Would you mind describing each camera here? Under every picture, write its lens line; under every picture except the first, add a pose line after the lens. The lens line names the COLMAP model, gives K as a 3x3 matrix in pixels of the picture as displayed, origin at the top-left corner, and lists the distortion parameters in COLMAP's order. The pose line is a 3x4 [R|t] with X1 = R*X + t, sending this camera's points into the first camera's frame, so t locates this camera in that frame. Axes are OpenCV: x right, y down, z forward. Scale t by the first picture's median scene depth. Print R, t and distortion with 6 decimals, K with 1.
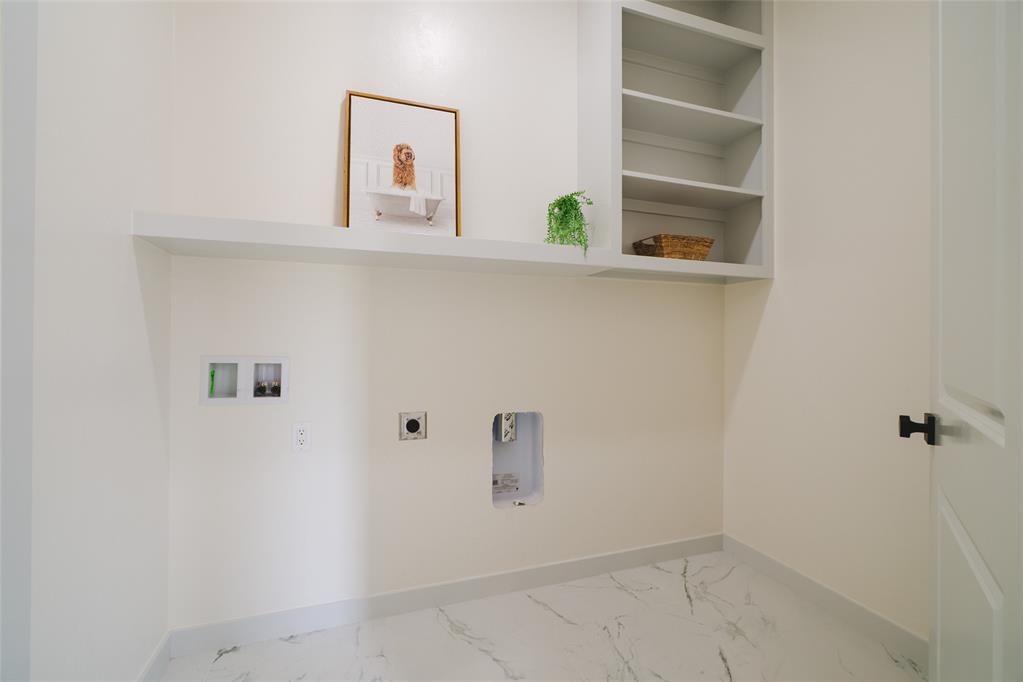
lens RADIAL K [[443.4, 0, 511.5], [0, 443.4, 340.2], [0, 0, 1]] dist [-0.013161, -0.000179]
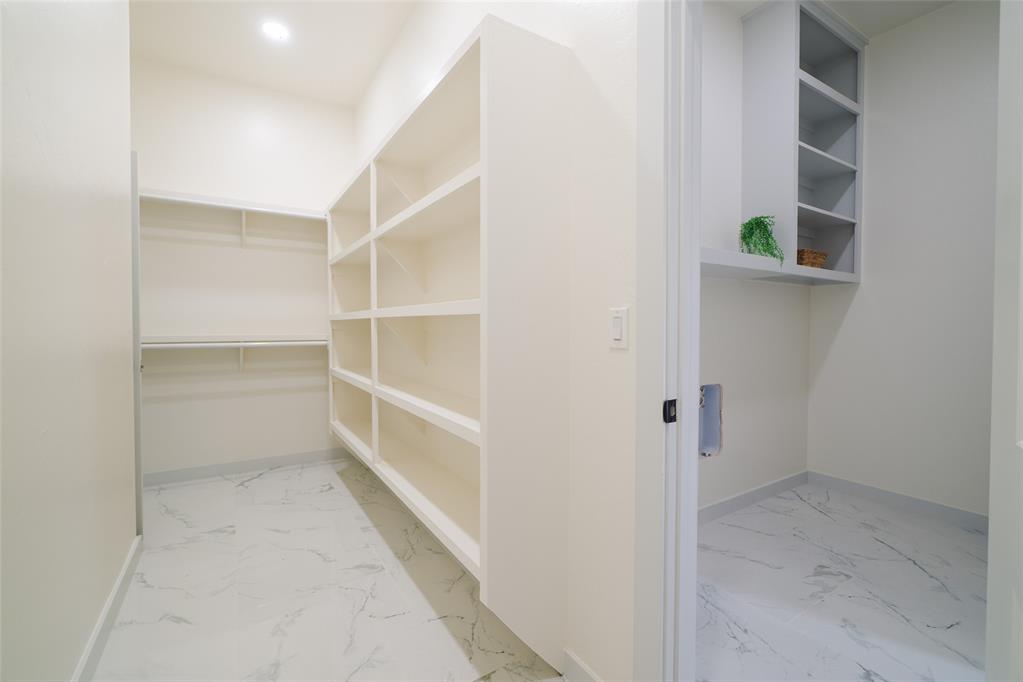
lens RADIAL K [[443.4, 0, 509.2], [0, 443.4, 338.1], [0, 0, 1]] dist [-0.013161, -0.000179]
pose [[0.976643, -0.009151, 0.214672, -0.786574], [0.002929, 0.999567, 0.029288, -0.009555], [-0.214847, -0.027975, 0.976247, -0.118664]]
